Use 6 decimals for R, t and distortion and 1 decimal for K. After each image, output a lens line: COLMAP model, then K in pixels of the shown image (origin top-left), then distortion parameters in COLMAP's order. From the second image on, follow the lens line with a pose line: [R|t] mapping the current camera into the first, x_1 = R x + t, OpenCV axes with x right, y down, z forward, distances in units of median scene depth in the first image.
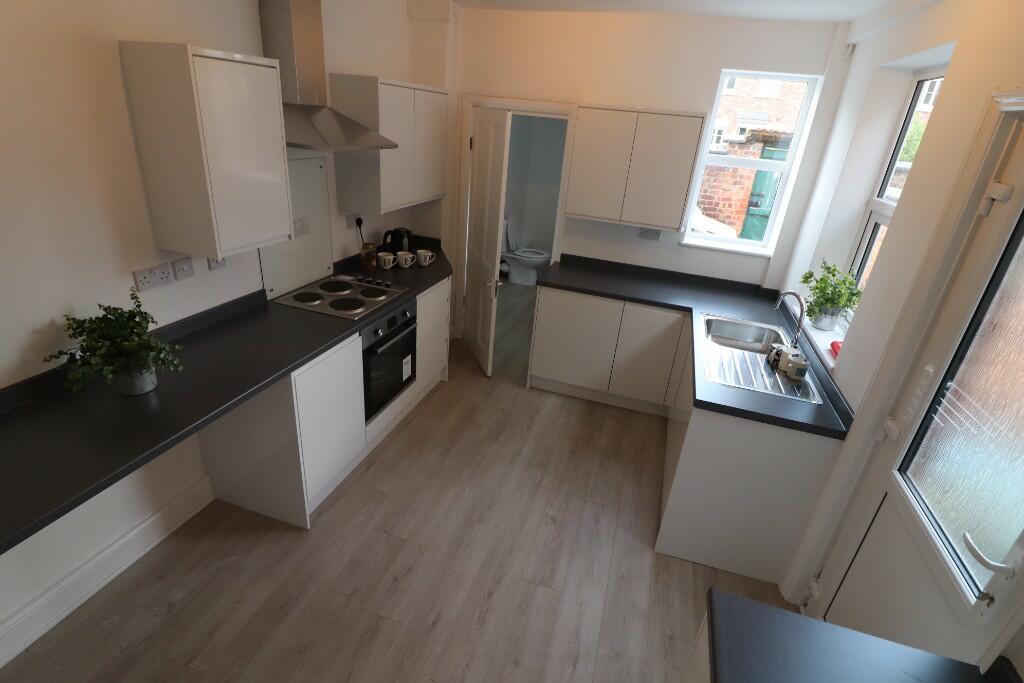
lens RADIAL K [[502.0, 0, 512.0], [0, 502.0, 341.5], [0, 0, 1]] dist [0.002880, 0.000104]
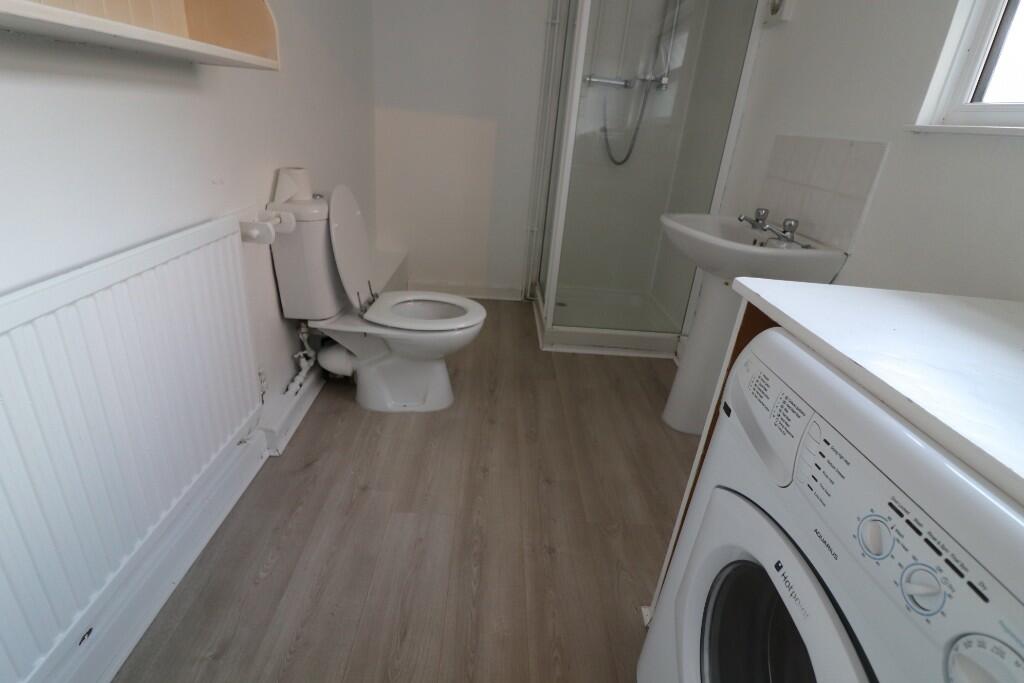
lens RADIAL K [[496.4, 0, 511.6], [0, 496.4, 334.3], [0, 0, 1]] dist [0.004050, -0.014373]
pose [[0.941105, -0.144501, 0.305682, -0.001770], [0.142123, 0.989390, 0.030149, -0.046956], [-0.306795, 0.015071, 0.951656, 0.200396]]
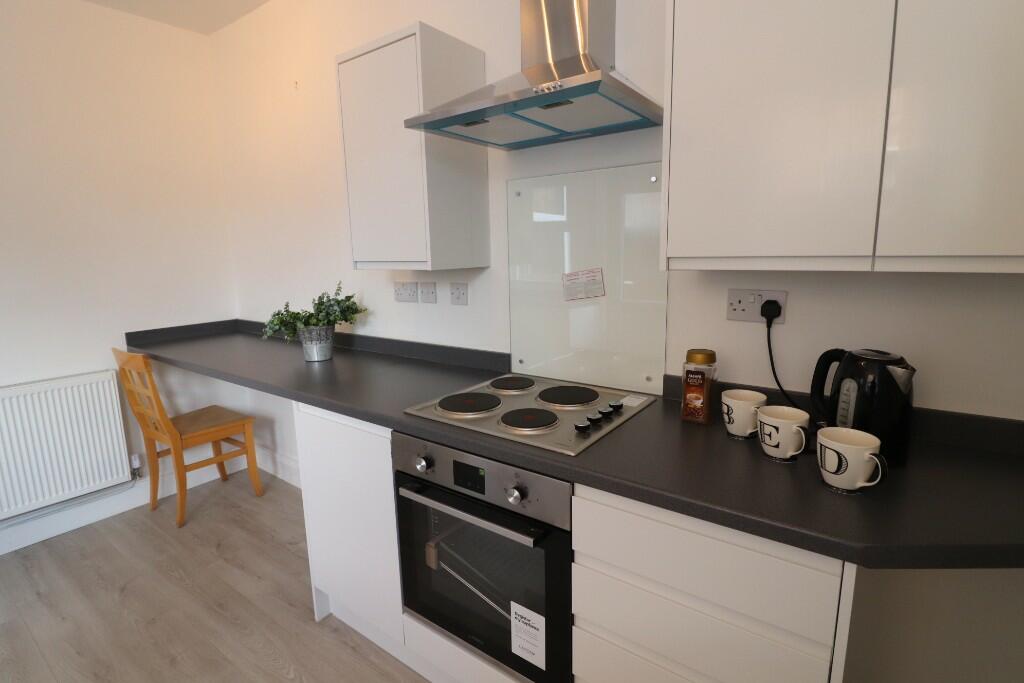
lens RADIAL K [[496.4, 0, 511.6], [0, 496.4, 334.3], [0, 0, 1]] dist [0.004050, -0.014373]
pose [[-0.322120, 0.080408, -0.943278, 0.188805], [-0.396583, 0.893285, 0.211575, -0.311890], [0.859628, 0.442241, -0.255857, 1.303146]]
